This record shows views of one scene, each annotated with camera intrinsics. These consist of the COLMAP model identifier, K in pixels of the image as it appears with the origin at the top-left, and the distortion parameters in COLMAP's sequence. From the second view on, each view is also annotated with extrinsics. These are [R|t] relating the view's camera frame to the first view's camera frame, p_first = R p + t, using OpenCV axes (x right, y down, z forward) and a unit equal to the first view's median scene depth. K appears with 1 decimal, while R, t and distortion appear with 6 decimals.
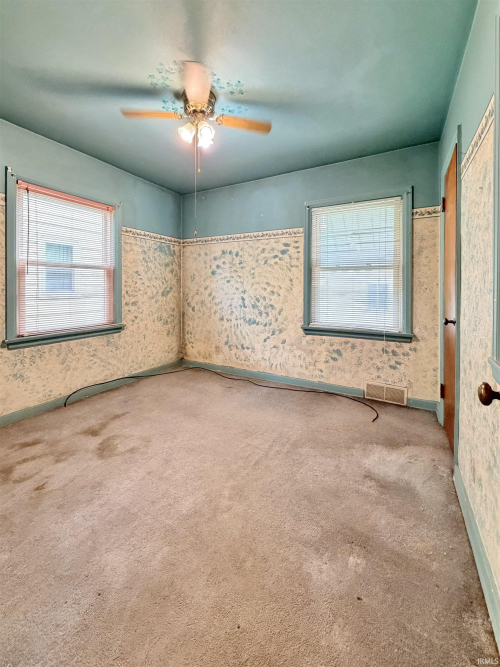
lens RADIAL K [[274.5, 0, 249.3], [0, 274.5, 288.8], [0, 0, 1]] dist [-0.001170, 0.000058]
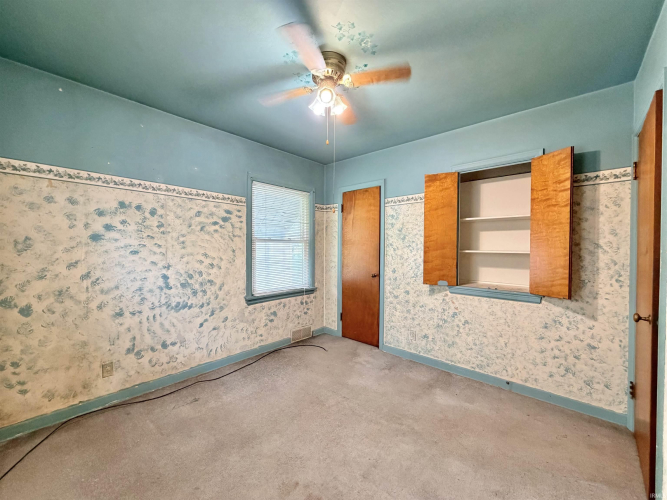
lens RADIAL K [[262.6, 0, 333.5], [0, 262.6, 250.0], [0, 0, 1]] dist [0.001181, -0.000086]
pose [[0.235379, -0.012318, 0.971826, -0.601172], [-0.002097, 0.999911, 0.013181, -0.044808], [-0.971902, -0.005140, 0.235332, 0.438681]]
